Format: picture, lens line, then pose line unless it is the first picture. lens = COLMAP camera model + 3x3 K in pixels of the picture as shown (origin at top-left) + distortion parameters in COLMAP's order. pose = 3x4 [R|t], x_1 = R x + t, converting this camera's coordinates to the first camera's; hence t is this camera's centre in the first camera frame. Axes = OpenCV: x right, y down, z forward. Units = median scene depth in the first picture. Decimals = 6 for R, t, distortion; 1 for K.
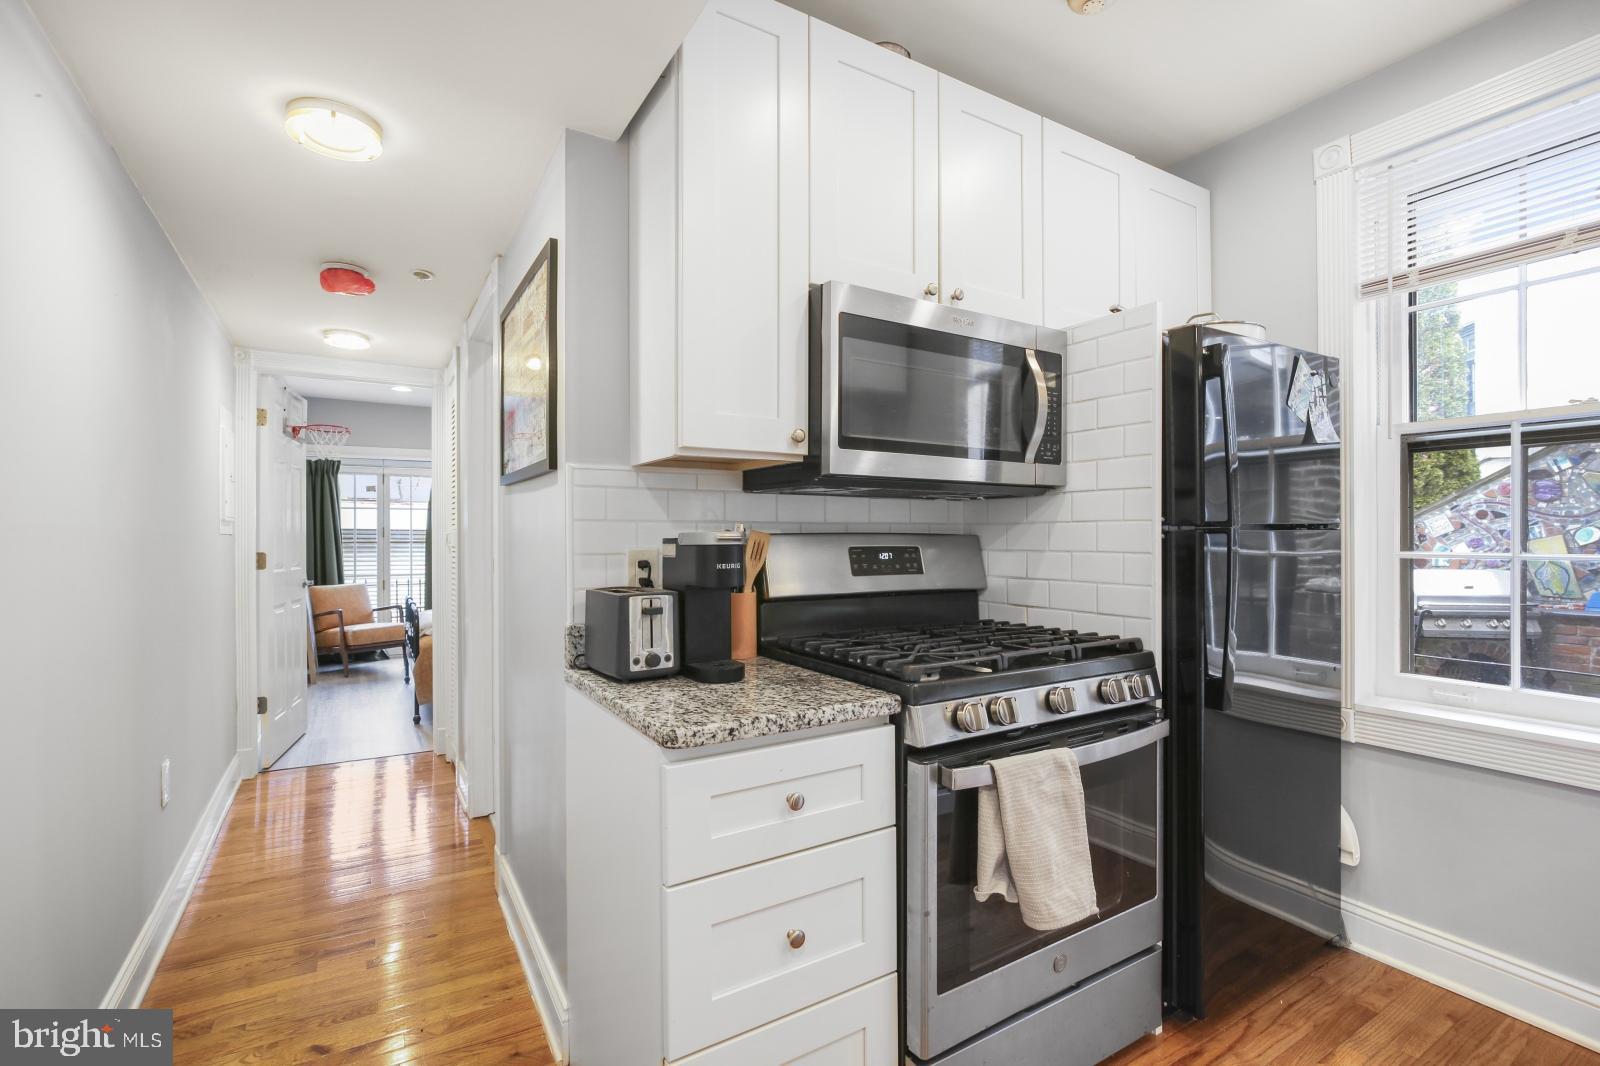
lens RADIAL K [[721.3, 0, 801.7], [0, 721.3, 551.5], [0, 0, 1]] dist [-0.001111, 0.000228]
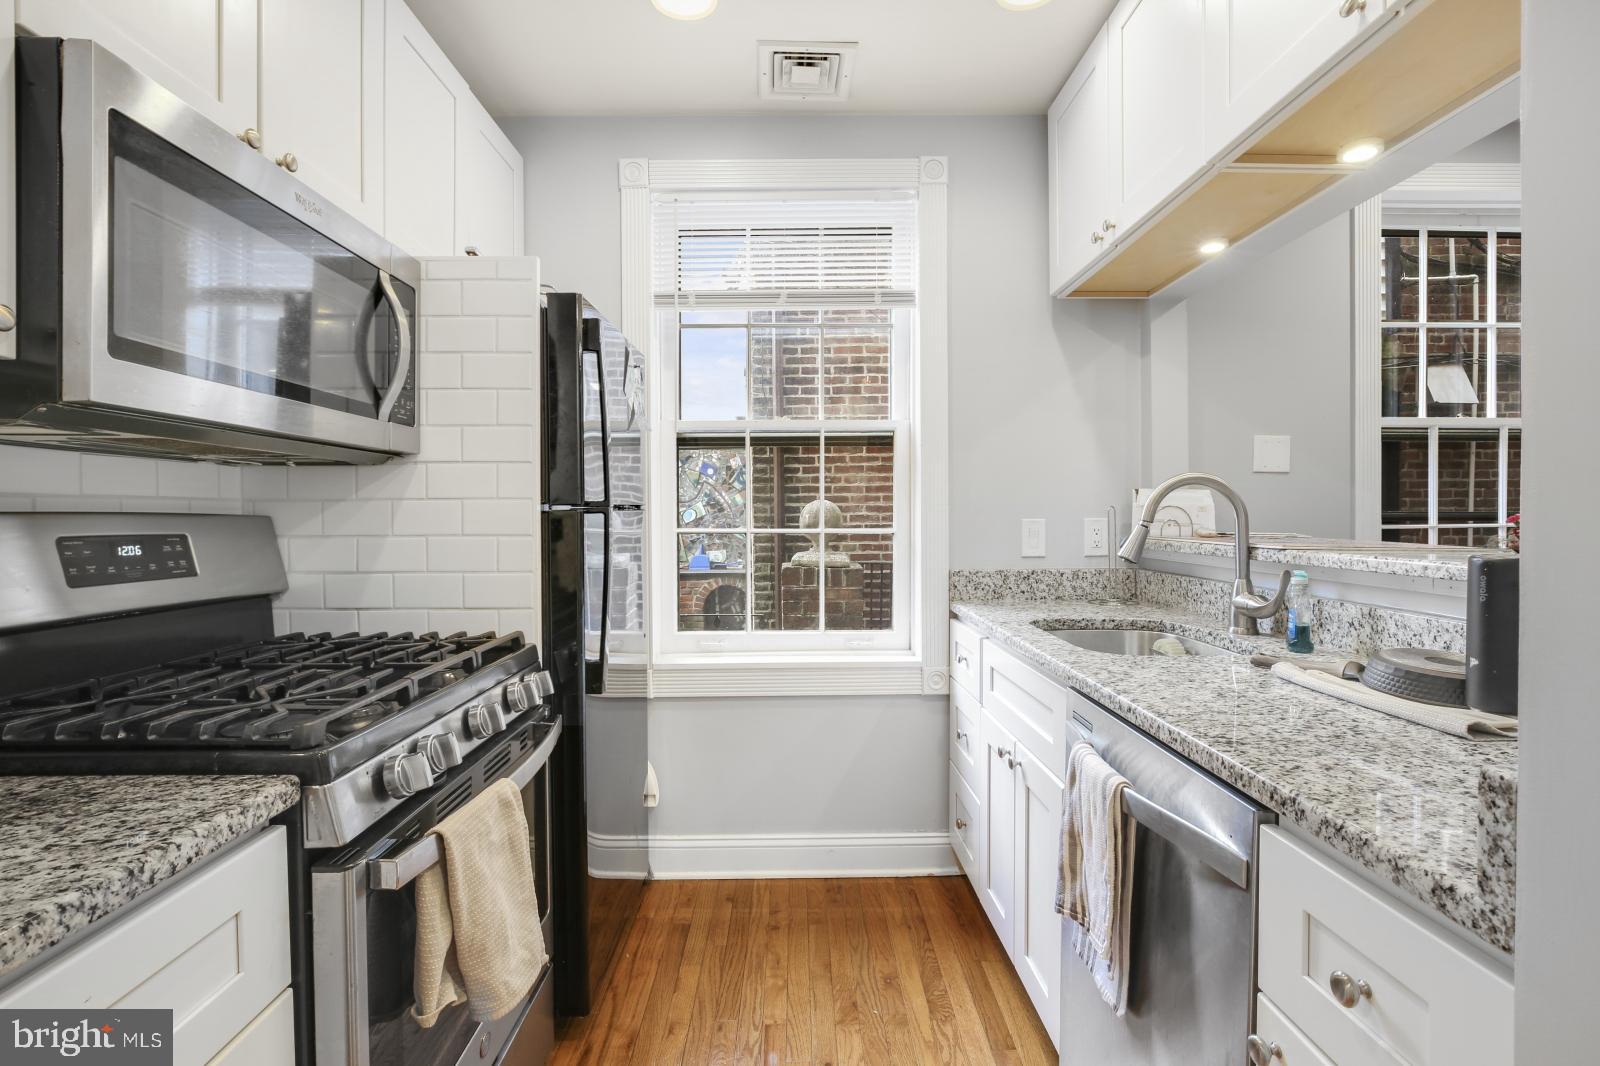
lens RADIAL K [[748.6, 0, 800.0], [0, 748.6, 533.0], [0, 0, 1]] dist [-0.028921, 0.007865]
pose [[0.512727, -0.021088, 0.858293, -0.139441], [0.021888, 0.999694, 0.011487, -0.003734], [-0.858273, 0.012897, 0.513032, 0.234868]]
